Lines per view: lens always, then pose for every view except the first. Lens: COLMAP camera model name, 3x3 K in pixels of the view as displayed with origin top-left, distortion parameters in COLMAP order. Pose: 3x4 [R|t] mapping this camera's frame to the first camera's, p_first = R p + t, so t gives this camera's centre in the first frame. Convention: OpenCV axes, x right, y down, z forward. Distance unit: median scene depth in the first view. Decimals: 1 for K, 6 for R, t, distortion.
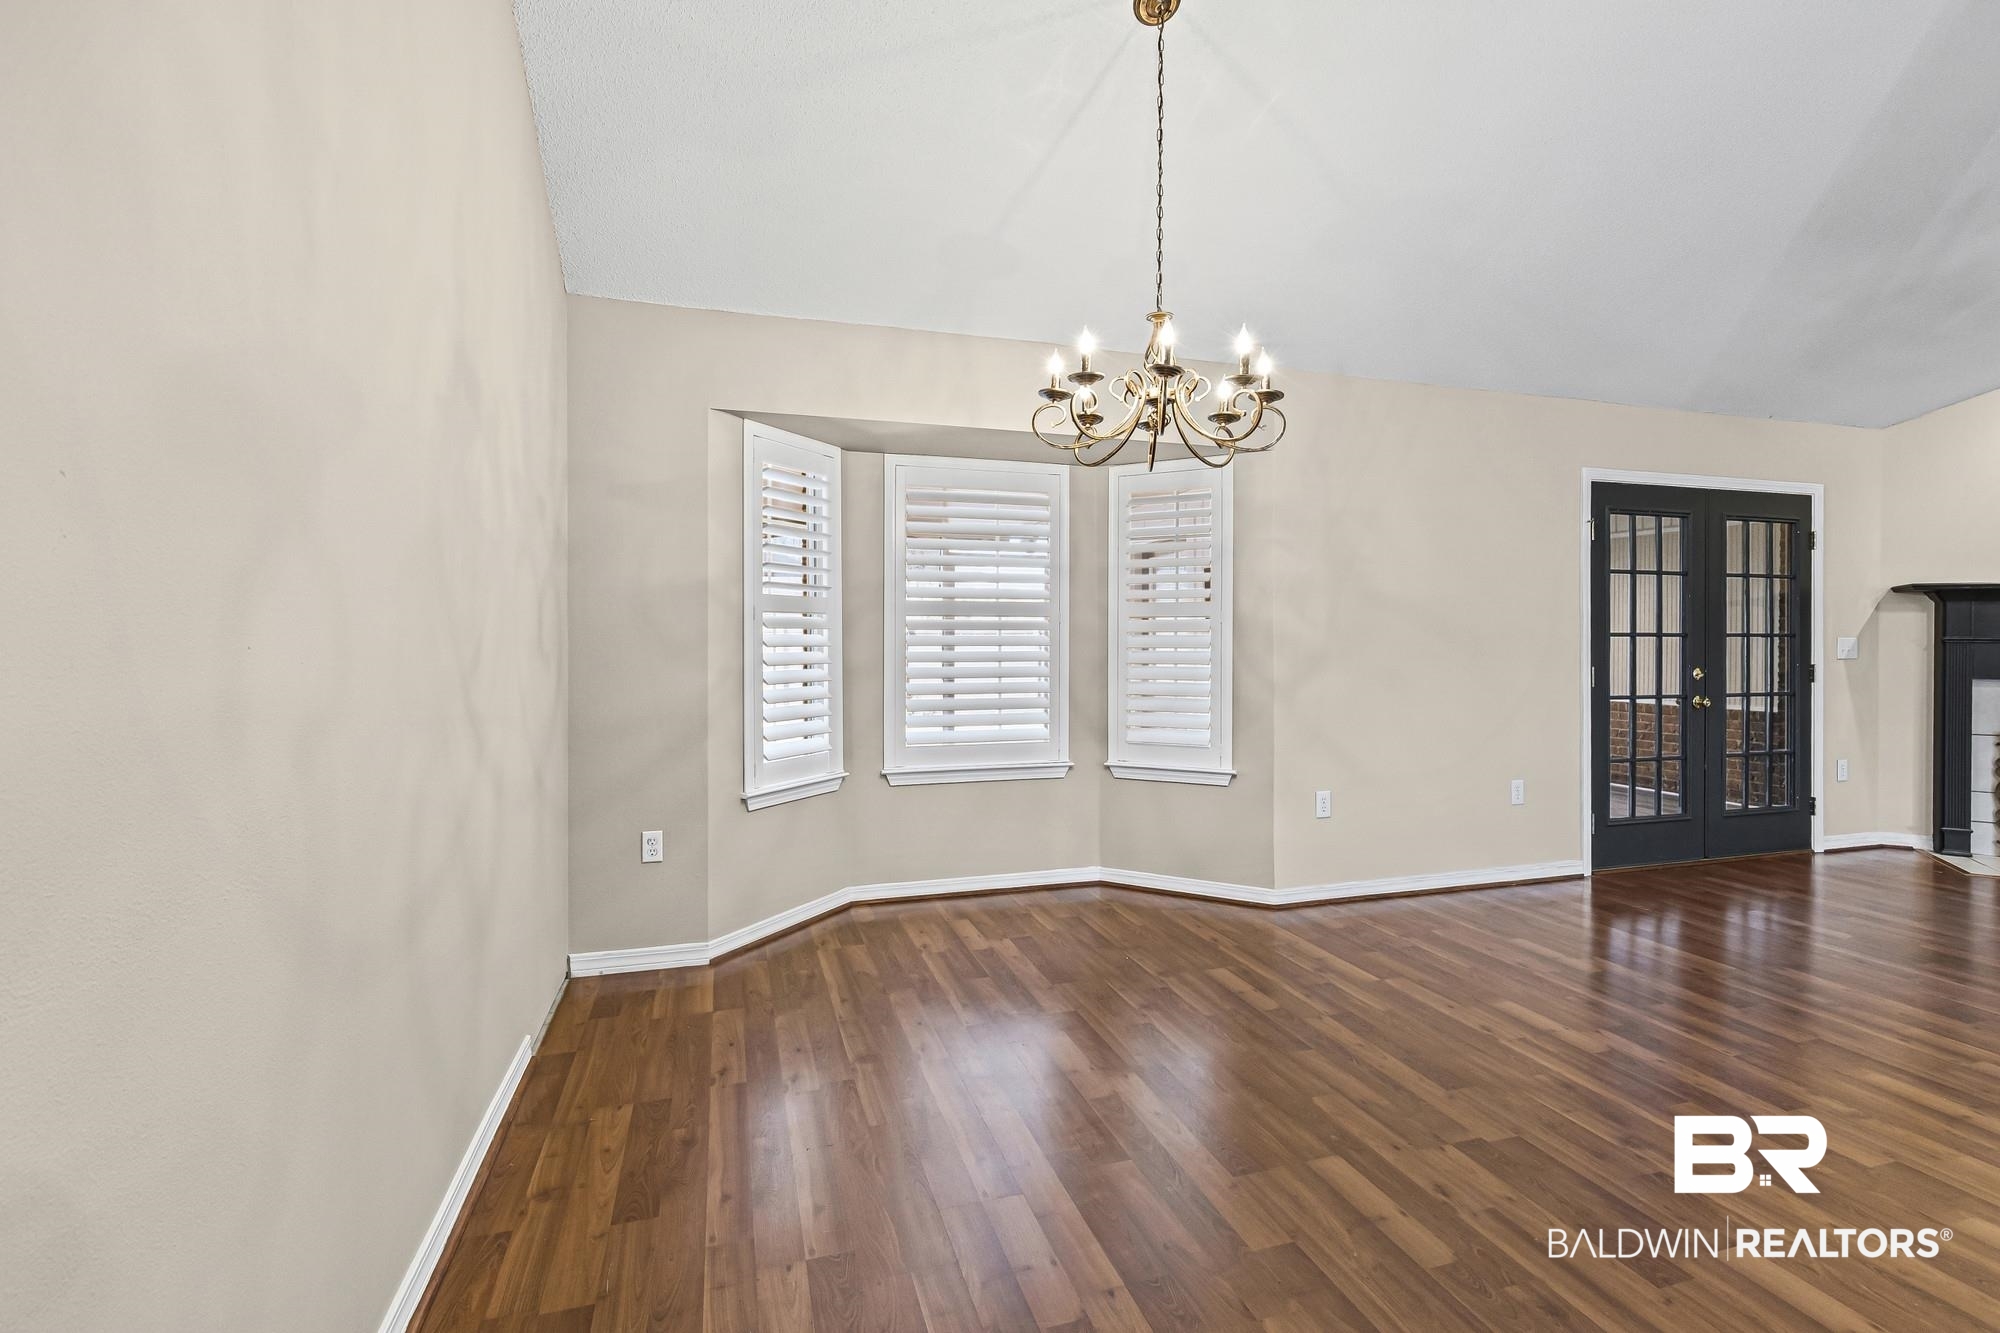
lens RADIAL K [[912.1, 0, 1001.0], [0, 912.1, 654.9], [0, 0, 1]] dist [-0.005643, -0.000986]
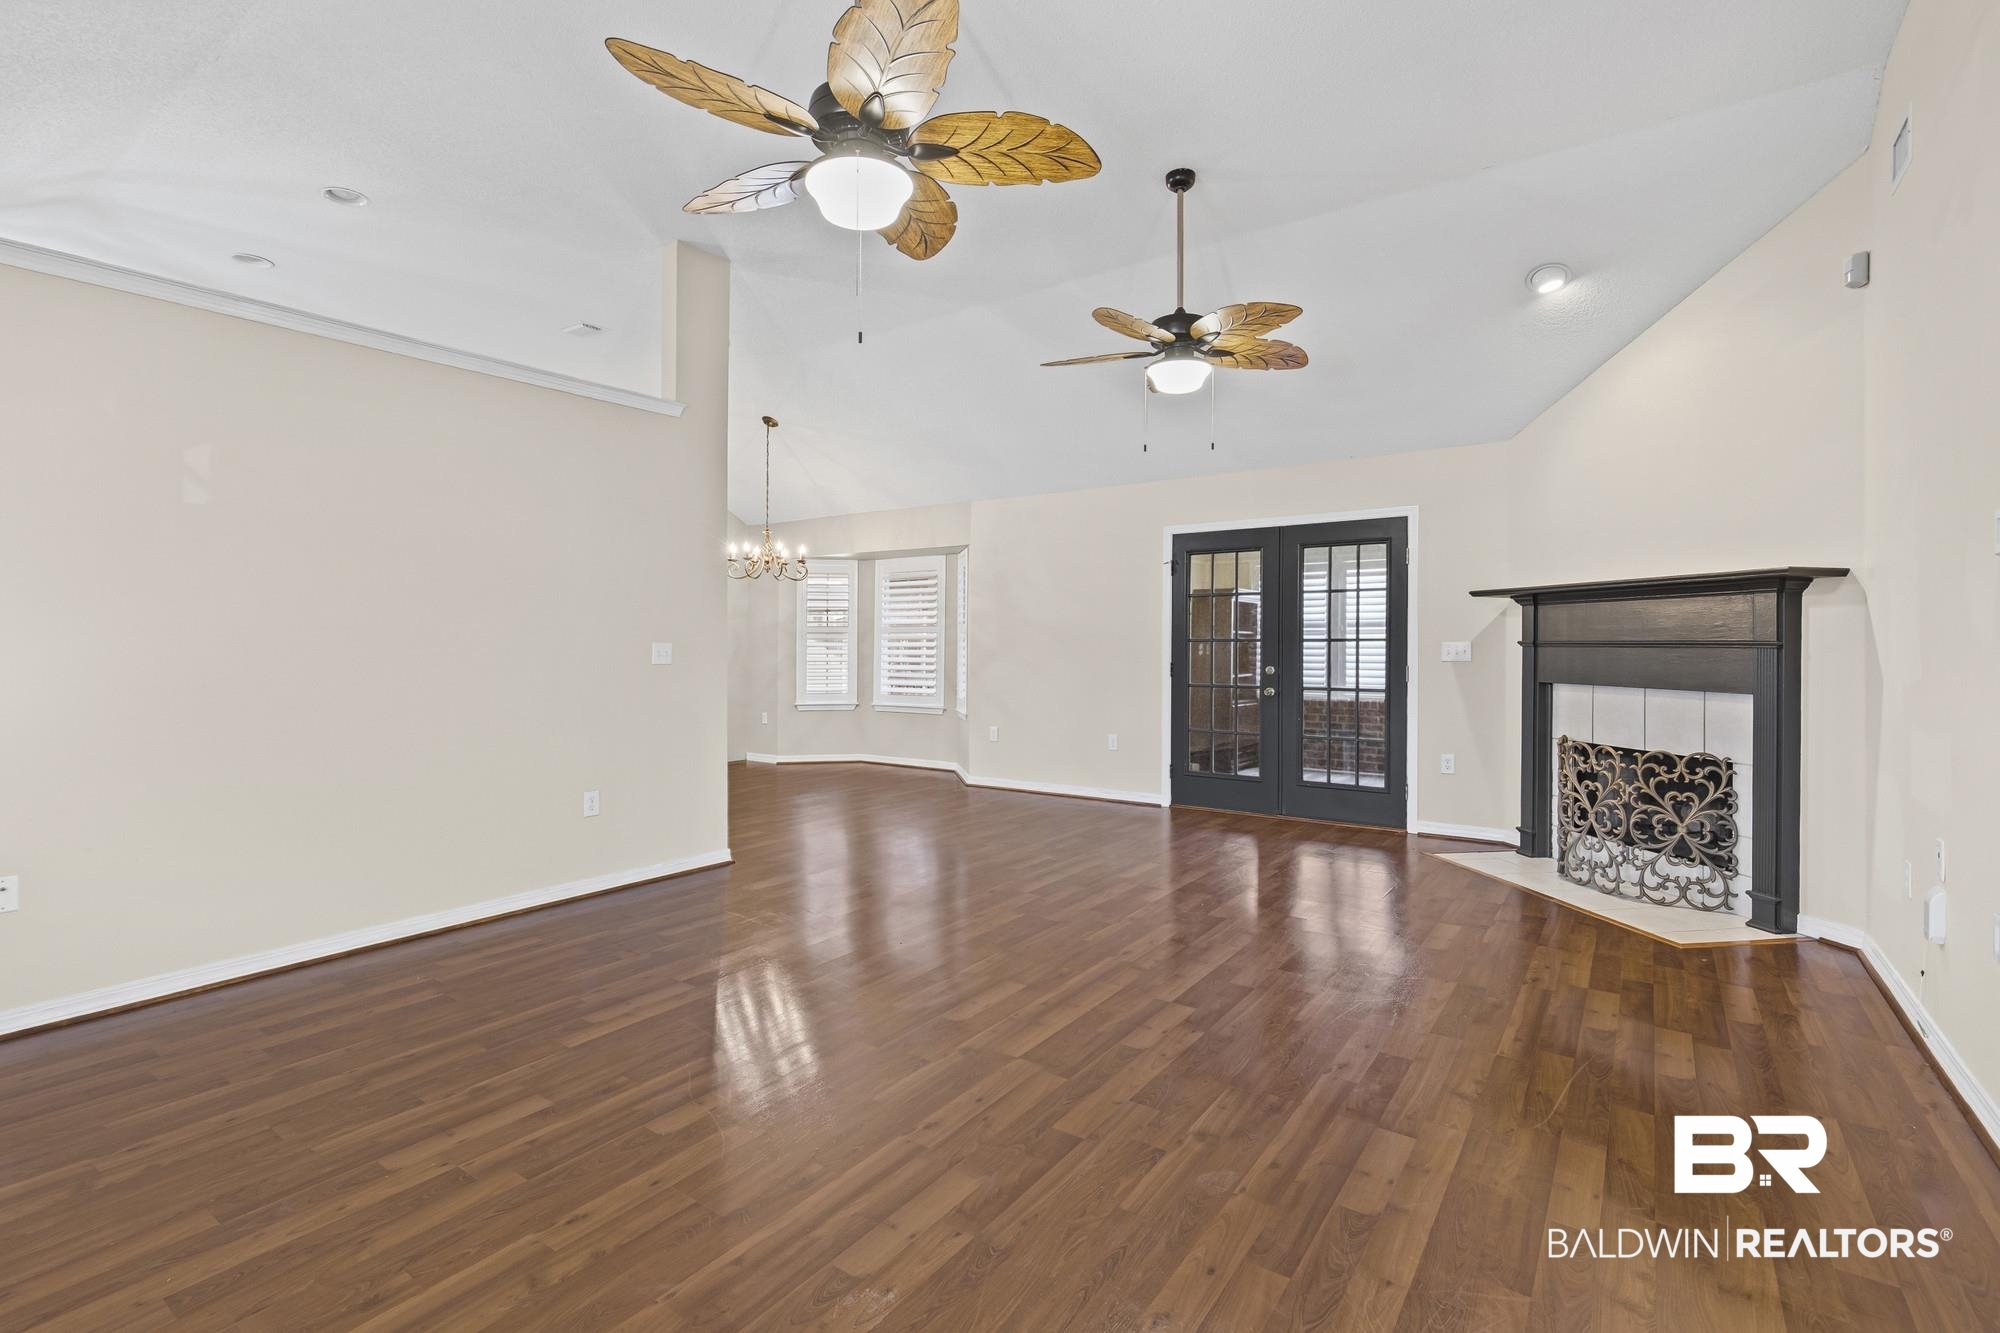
lens RADIAL K [[912.1, 0, 990.4], [0, 912.1, 659.3], [0, 0, 1]] dist [-0.005643, -0.000986]
pose [[0.606051, 0.007367, -0.795392, 1.556609], [-0.019699, 0.999789, -0.005750, 0.020939], [0.795182, 0.019153, 0.606069, -0.104014]]
